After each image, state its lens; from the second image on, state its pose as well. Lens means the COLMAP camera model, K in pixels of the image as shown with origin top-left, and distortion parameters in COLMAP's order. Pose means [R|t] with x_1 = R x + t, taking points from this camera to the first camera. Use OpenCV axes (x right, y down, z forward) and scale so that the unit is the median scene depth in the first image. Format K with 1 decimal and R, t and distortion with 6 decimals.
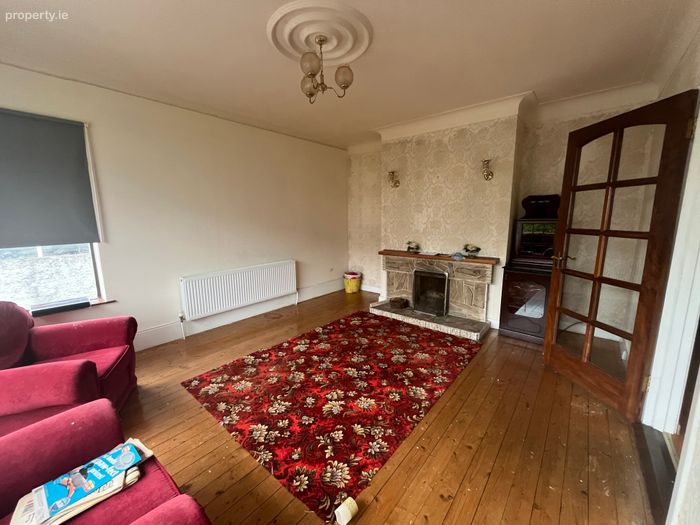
lens RADIAL K [[283.7, 0, 348.2], [0, 283.7, 263.7], [0, 0, 1]] dist [-0.003056, -0.000429]
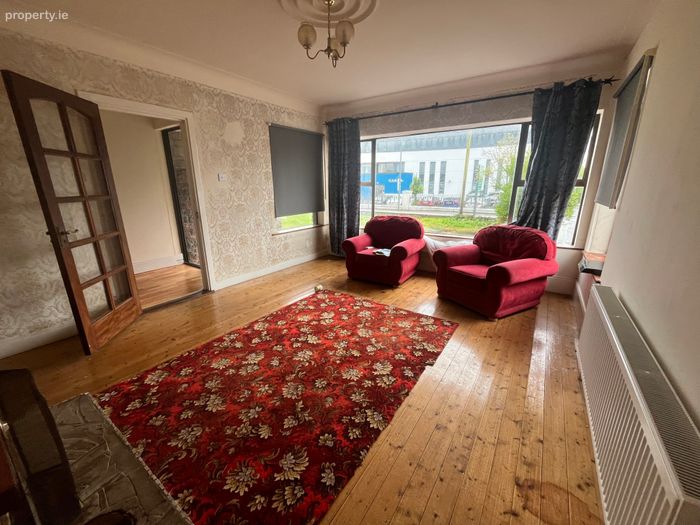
lens RADIAL K [[283.7, 0, 353.1], [0, 283.7, 262.7], [0, 0, 1]] dist [-0.003056, -0.000429]
pose [[-0.994240, 0.039105, -0.099785, -0.040822], [-0.006542, 0.907179, 0.420695, -0.301233], [0.106974, 0.418924, -0.901698, 1.882708]]
